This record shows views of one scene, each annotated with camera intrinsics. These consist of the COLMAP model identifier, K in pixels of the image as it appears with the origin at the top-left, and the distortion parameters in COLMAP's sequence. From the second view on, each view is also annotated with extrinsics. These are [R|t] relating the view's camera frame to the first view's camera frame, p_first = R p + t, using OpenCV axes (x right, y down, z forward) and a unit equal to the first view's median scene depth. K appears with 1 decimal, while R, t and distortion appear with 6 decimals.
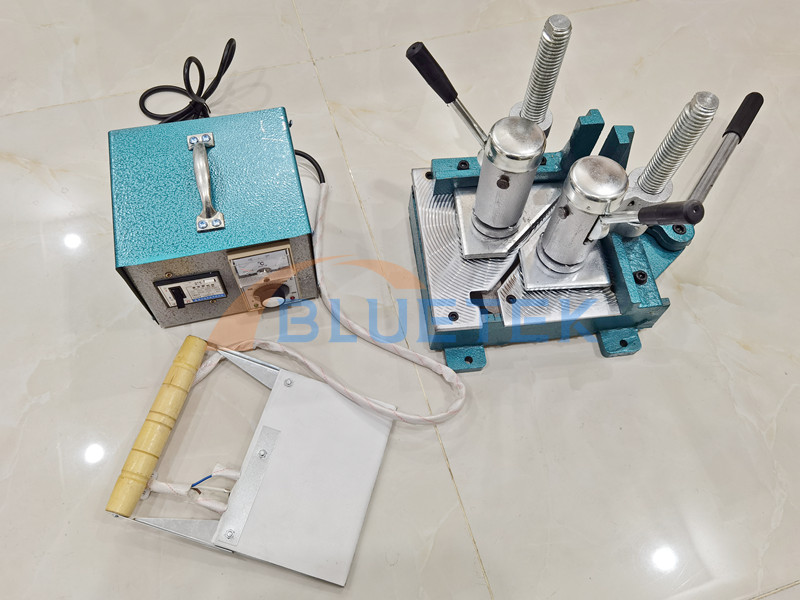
lens RADIAL K [[639.7, 0, 396.9], [0, 639.7, 291.4], [0, 0, 1]] dist [-0.031037, 0.048056]
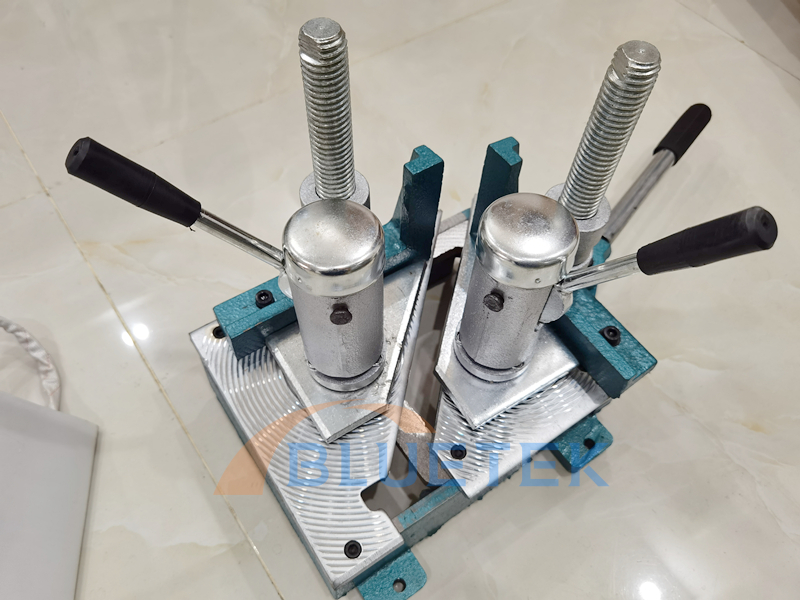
lens RADIAL K [[639.7, 0, 398.4], [0, 639.7, 293.4], [0, 0, 1]] dist [-0.031037, 0.048056]
pose [[0.885719, -0.385041, 0.259317, 0.064160], [0.409391, 0.911235, -0.045282, -0.126551], [-0.218863, 0.146269, 0.964730, 0.390606]]
